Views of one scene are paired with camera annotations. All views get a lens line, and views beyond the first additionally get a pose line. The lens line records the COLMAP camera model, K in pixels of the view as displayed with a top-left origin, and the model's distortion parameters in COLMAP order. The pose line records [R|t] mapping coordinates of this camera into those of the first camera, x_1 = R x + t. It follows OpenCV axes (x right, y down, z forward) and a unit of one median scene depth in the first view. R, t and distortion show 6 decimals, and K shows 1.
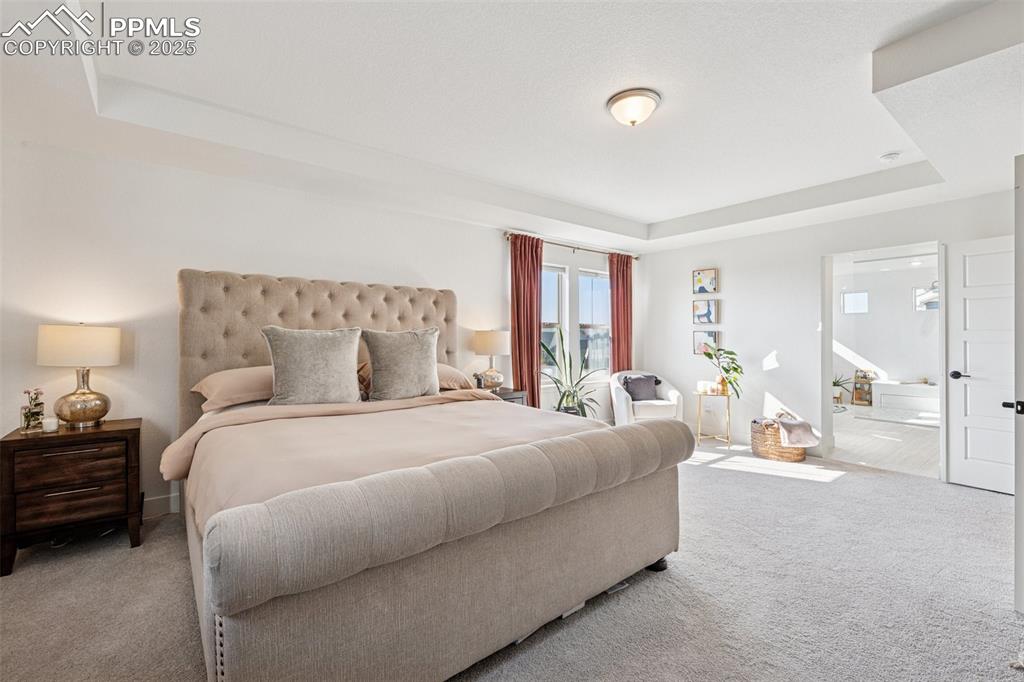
lens RADIAL K [[465.8, 0, 458.6], [0, 465.8, 334.9], [0, 0, 1]] dist [-0.000369, 0.000036]
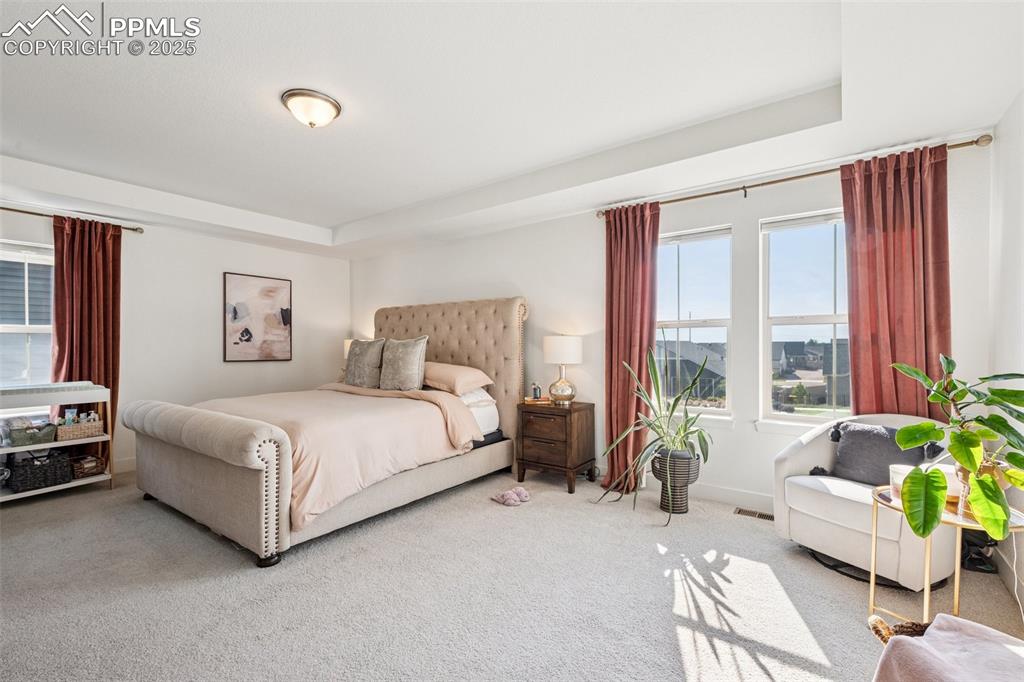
lens RADIAL K [[446.0, 0, 516.0], [0, 446.0, 342.1], [0, 0, 1]] dist [0.000633, 0.000025]
pose [[0.290543, -0.011503, -0.956793, 0.749900], [0.011325, 0.999899, -0.008582, 0.007744], [0.956795, -0.008342, 0.290644, 0.604634]]
